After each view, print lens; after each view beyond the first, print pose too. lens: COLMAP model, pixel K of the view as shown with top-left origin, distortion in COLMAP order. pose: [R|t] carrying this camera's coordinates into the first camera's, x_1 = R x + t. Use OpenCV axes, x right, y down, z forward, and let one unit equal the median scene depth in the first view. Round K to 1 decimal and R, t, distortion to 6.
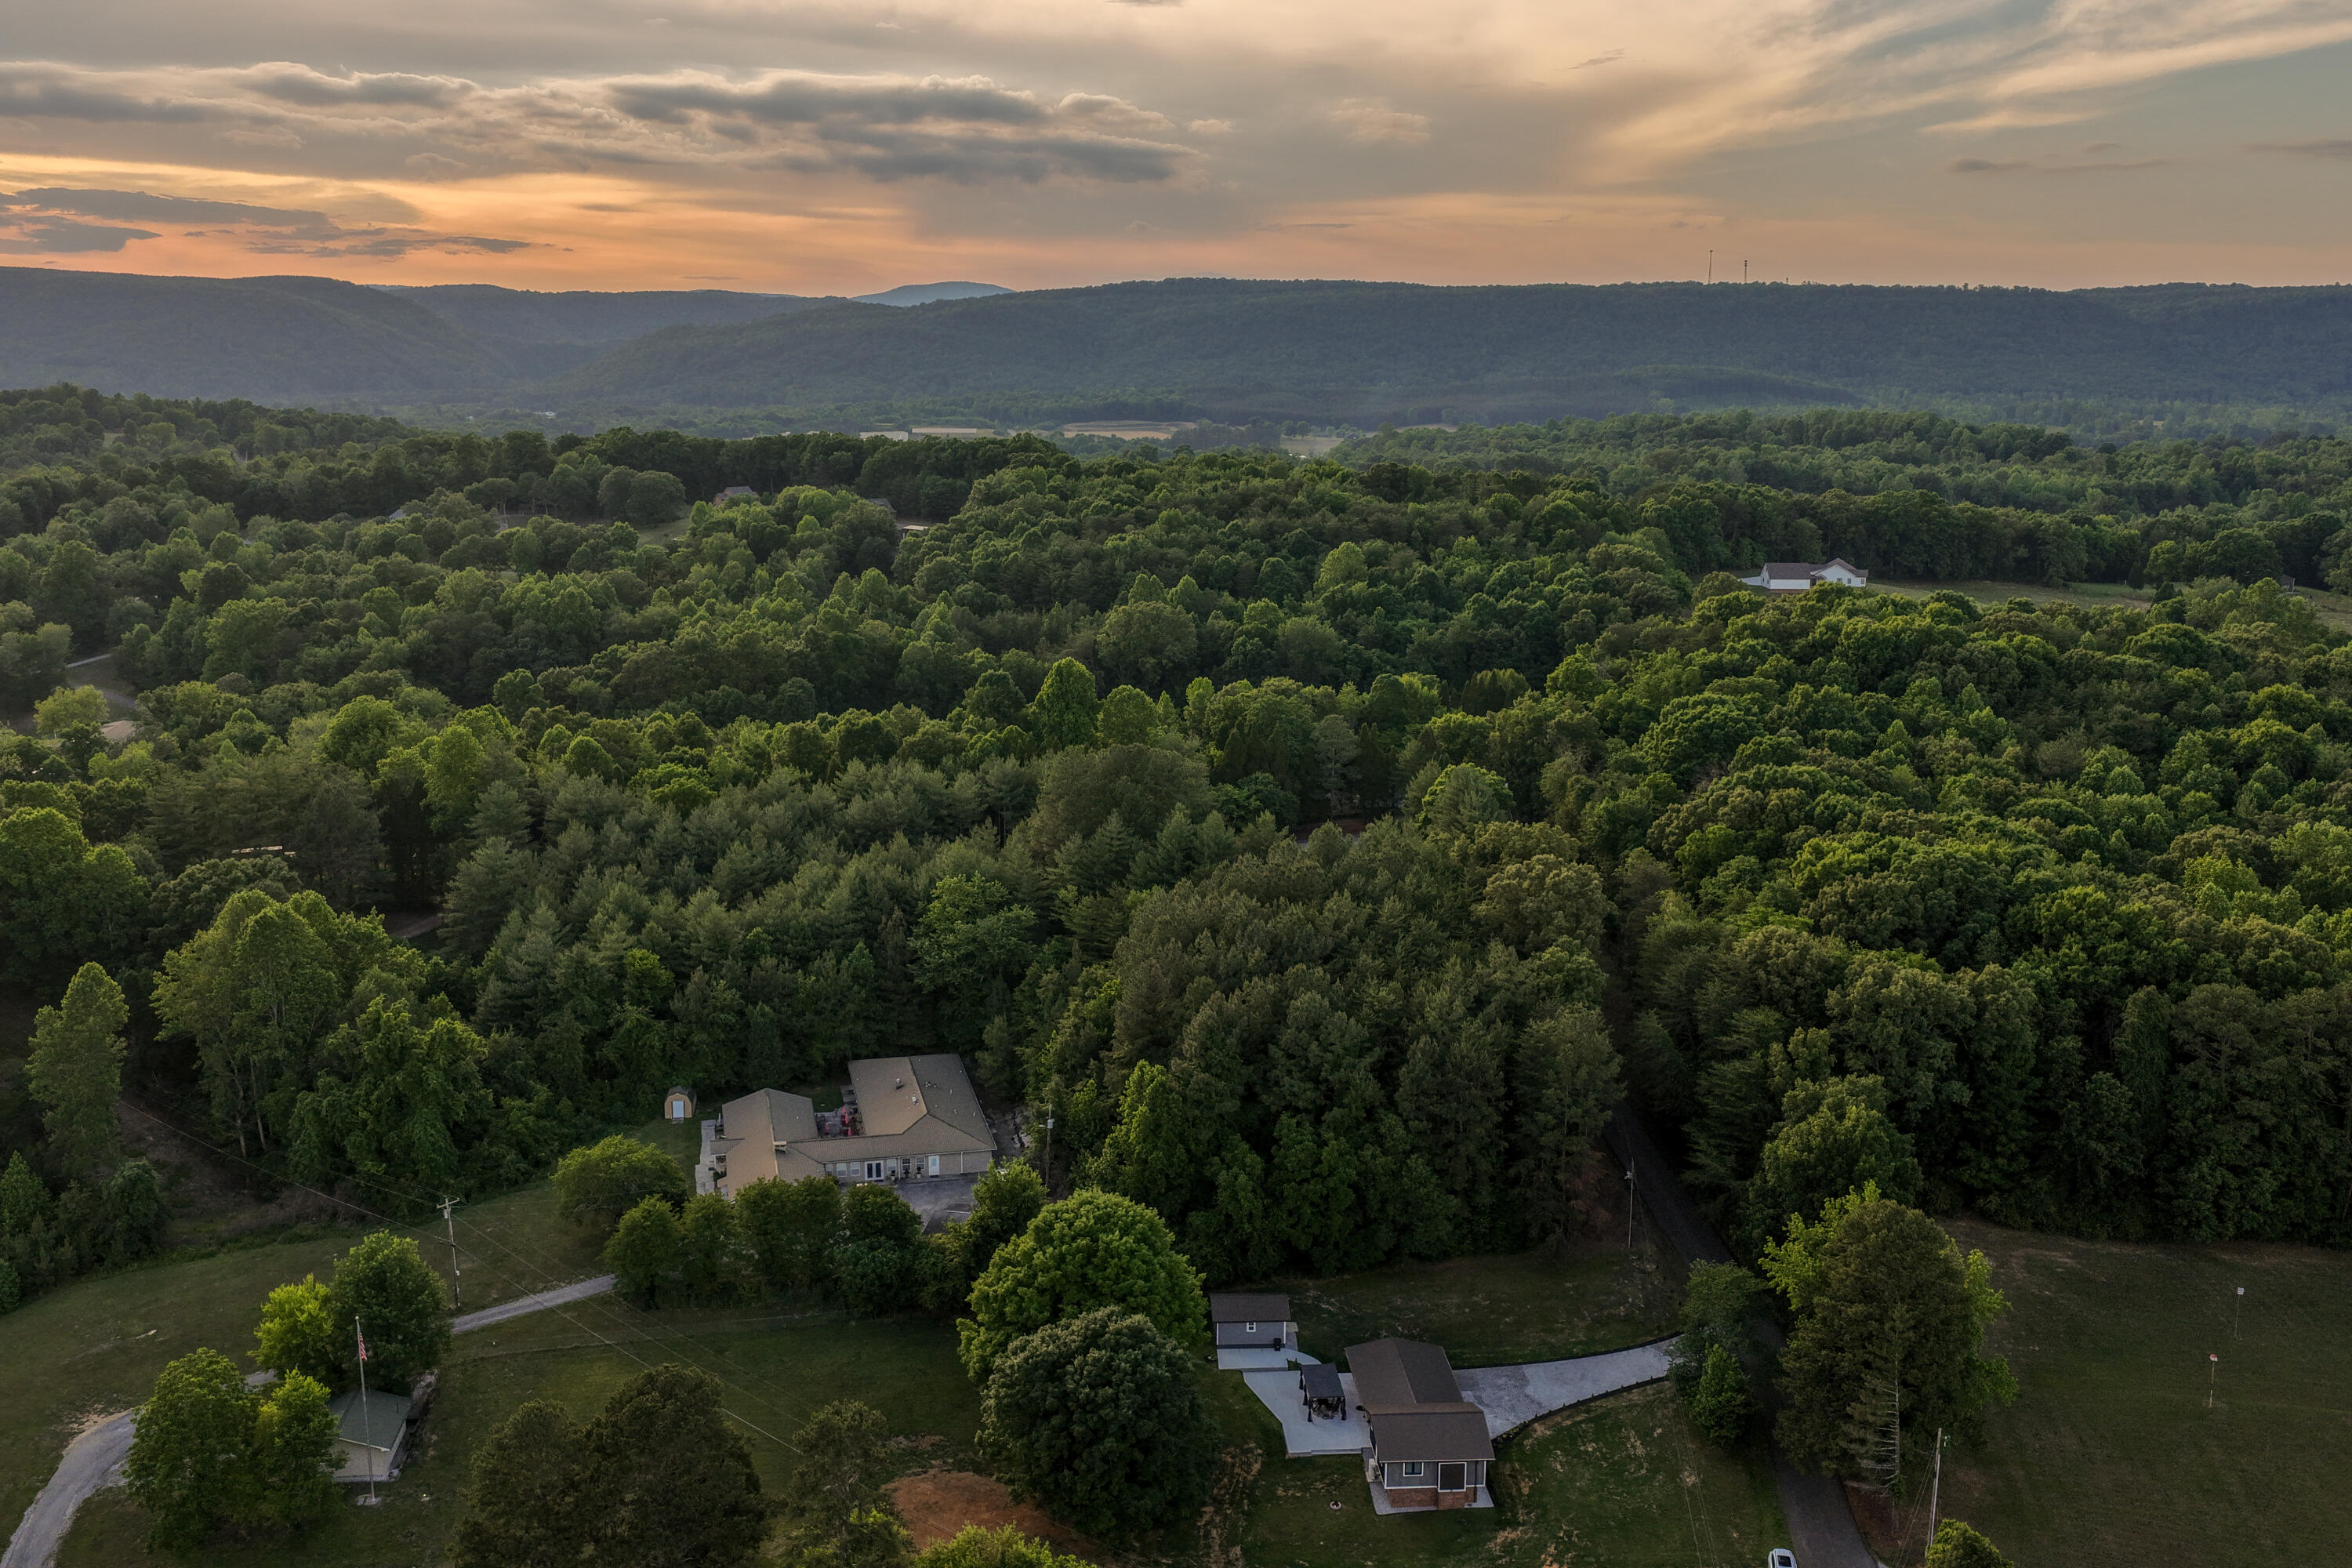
lens RADIAL K [[2111.3, 0, 1183.6], [0, 2111.3, 787.7], [0, 0, 1]] dist [-0.008119, 0.001064]
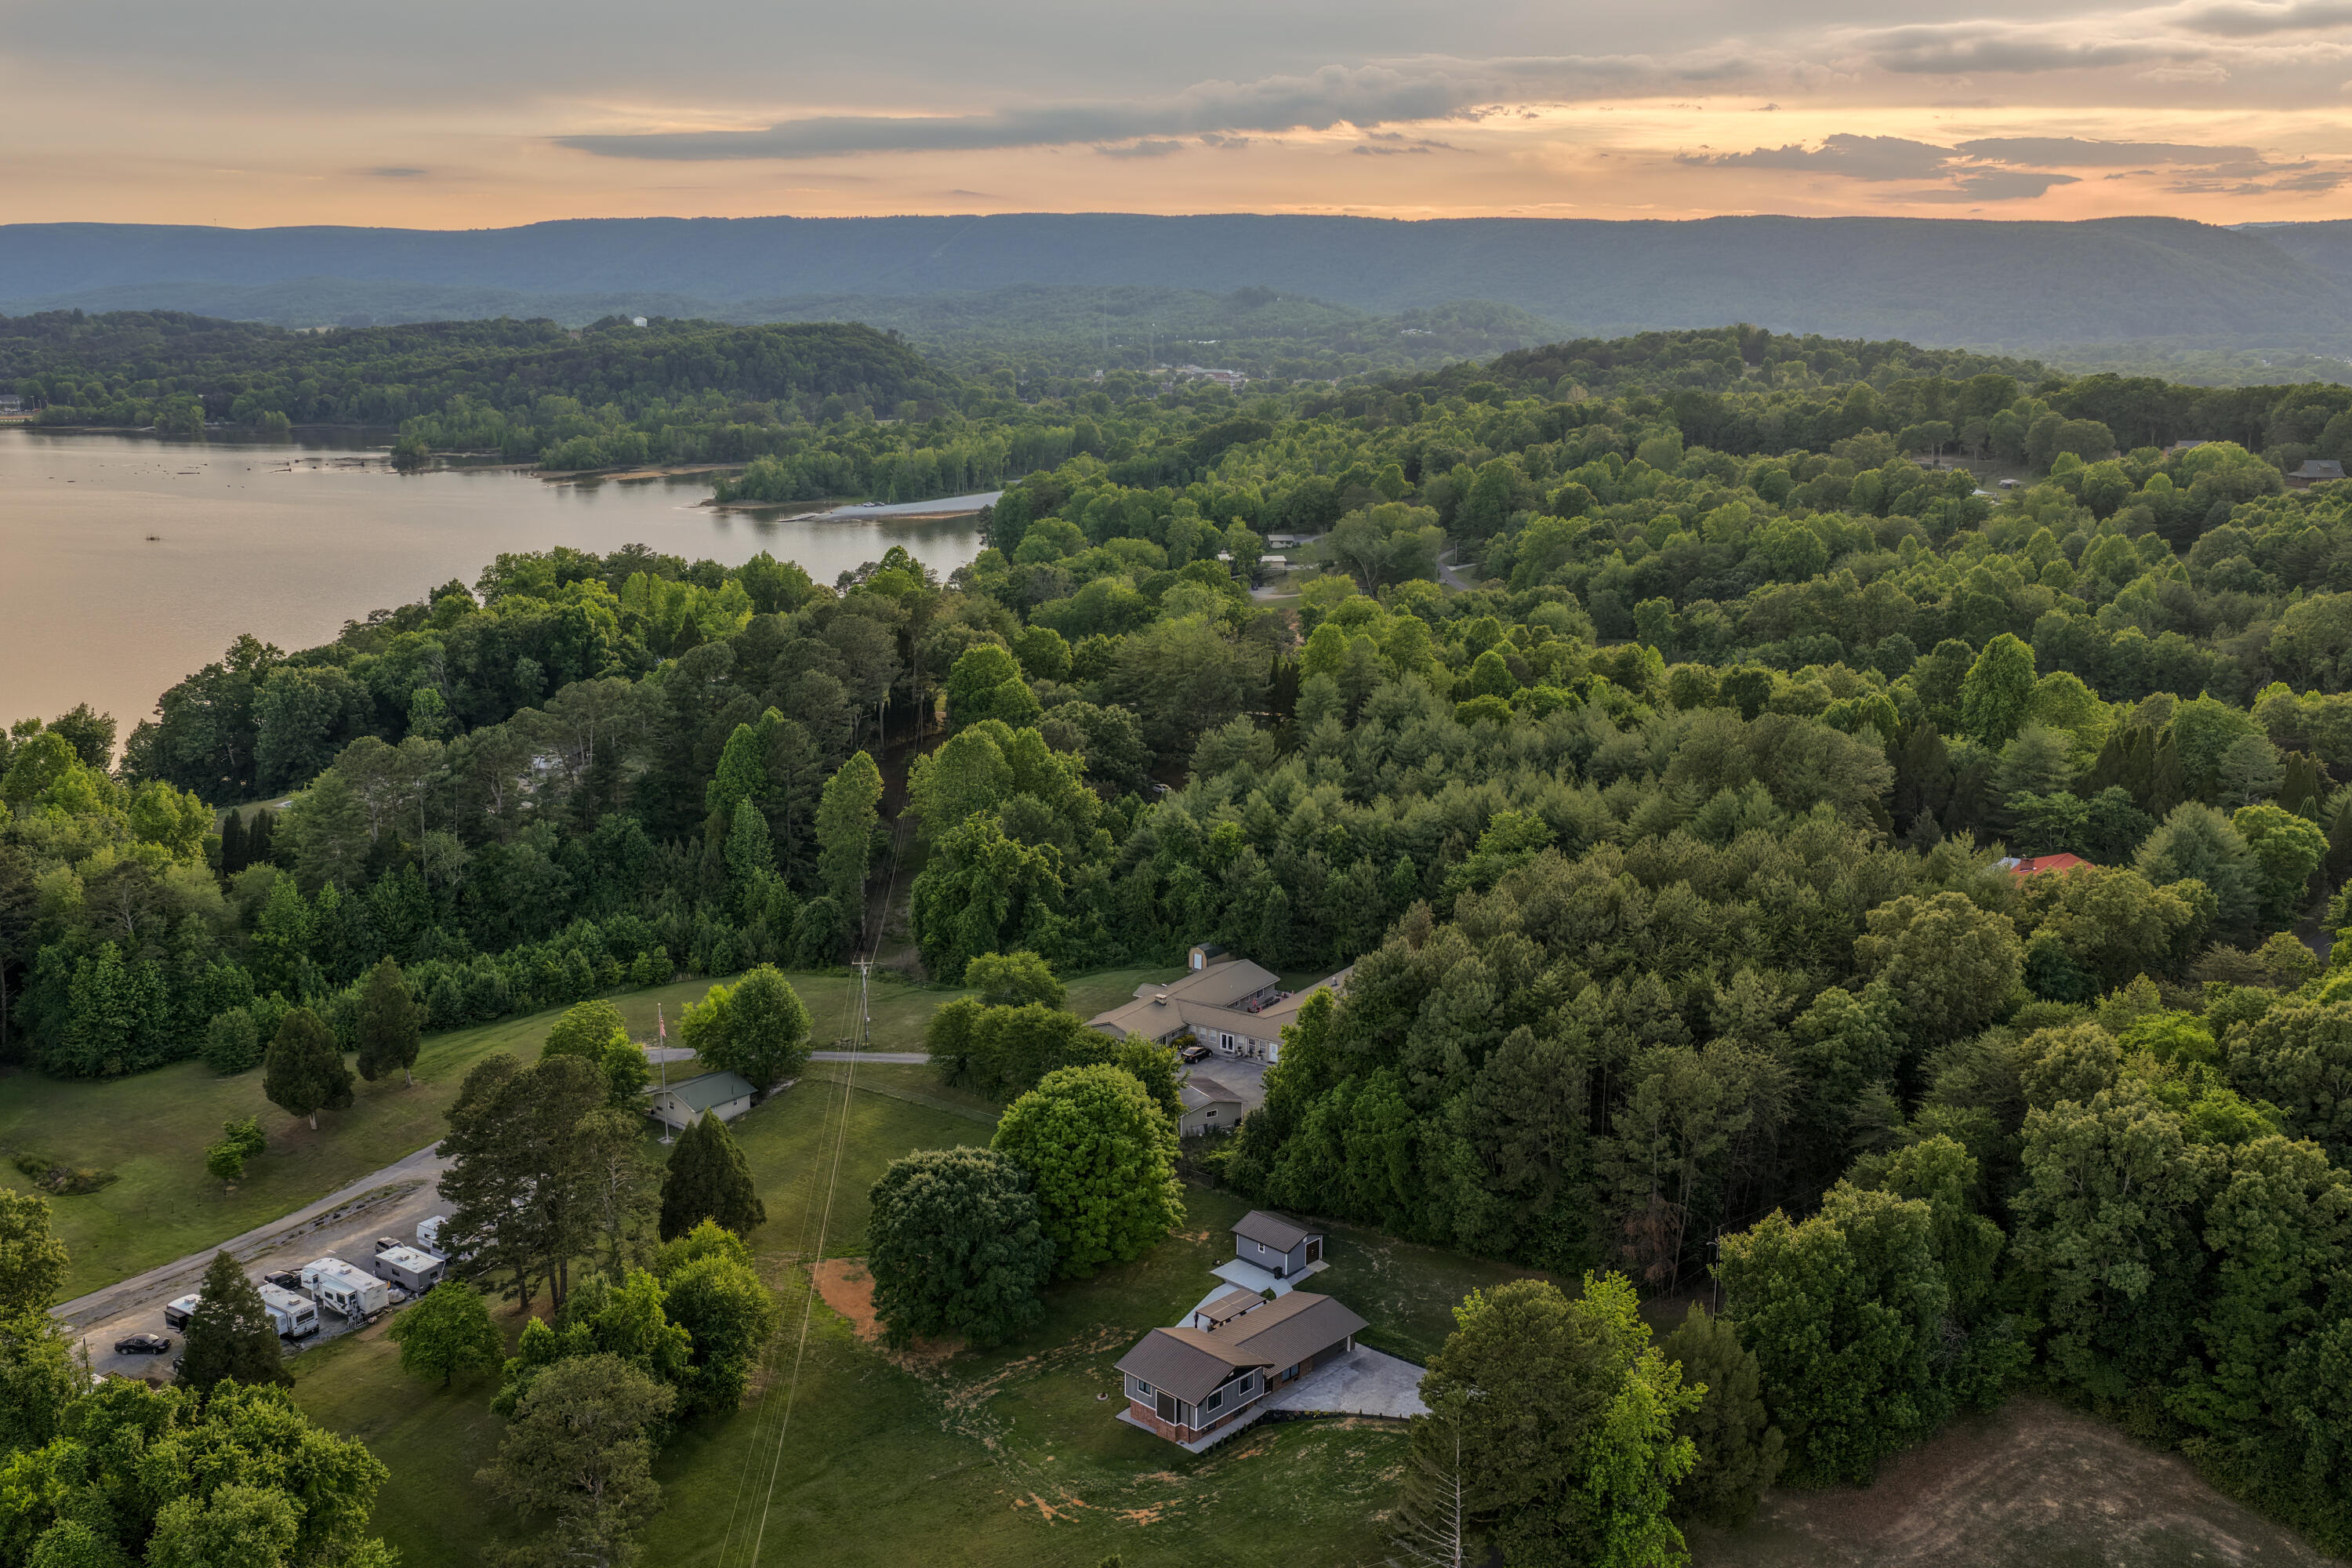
lens RADIAL K [[2110.9, 0, 1177.5], [0, 2110.9, 782.1], [0, 0, 1]] dist [-0.003660, -0.000967]
pose [[0.673588, 0.155260, -0.722616, 0.720216], [-0.138420, 0.986888, 0.083013, -0.047619], [0.726030, 0.044108, 0.686247, 0.262220]]
